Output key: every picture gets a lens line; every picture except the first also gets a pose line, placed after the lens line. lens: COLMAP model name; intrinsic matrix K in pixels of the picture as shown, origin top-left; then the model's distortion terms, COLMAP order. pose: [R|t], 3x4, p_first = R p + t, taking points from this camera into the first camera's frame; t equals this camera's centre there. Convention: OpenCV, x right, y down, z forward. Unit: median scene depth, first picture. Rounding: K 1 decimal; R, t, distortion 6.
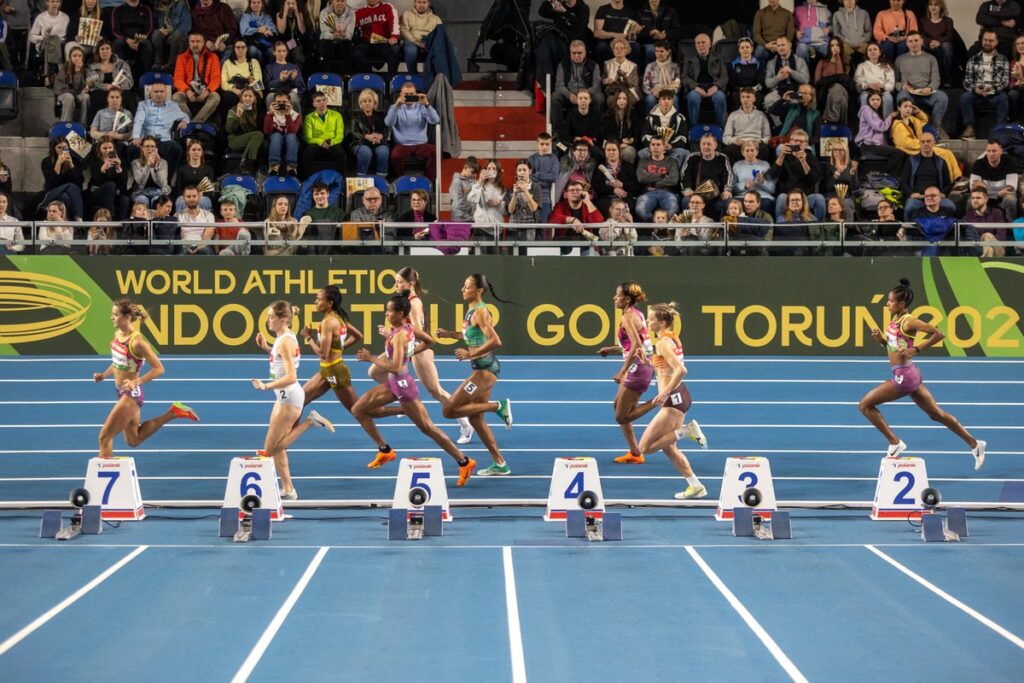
lens RADIAL K [[3319.1, 0, 512.0], [0, 3319.1, 341.5], [0, 0, 1]] dist [-0.264044, -2.417401]
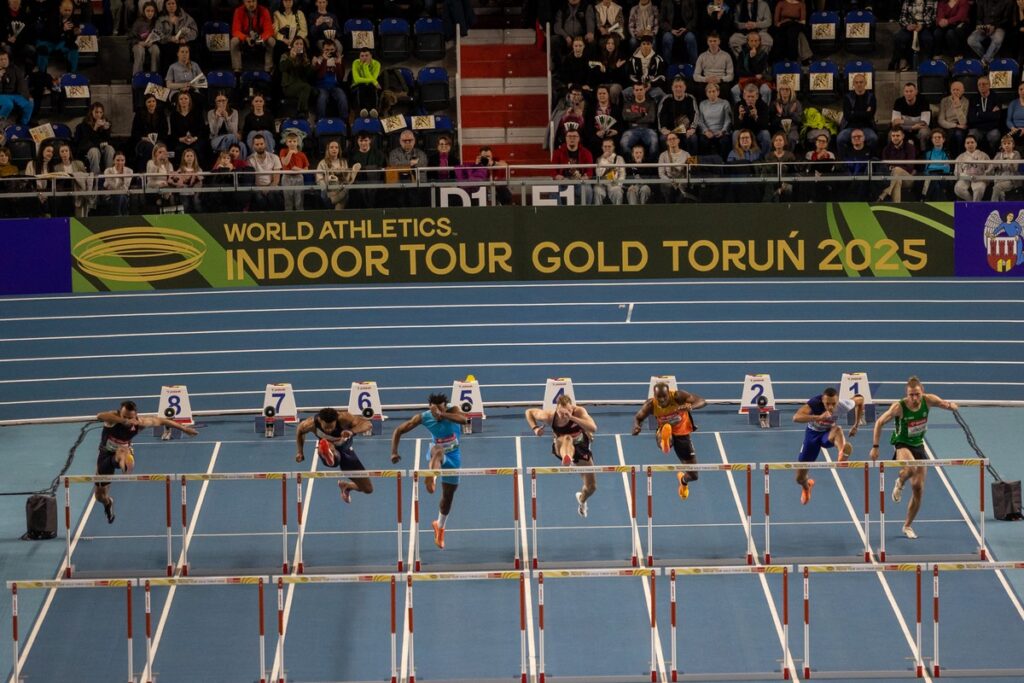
lens RADIAL K [[3319.1, 0, 512.0], [0, 3319.1, 341.5], [0, 0, 1]] dist [-0.264044, -2.417401]
pose [[0.999801, -0.019515, -0.004066, 0.001139], [0.019668, 0.998932, 0.041799, -0.027342], [0.003246, -0.041870, 0.999118, -0.334936]]
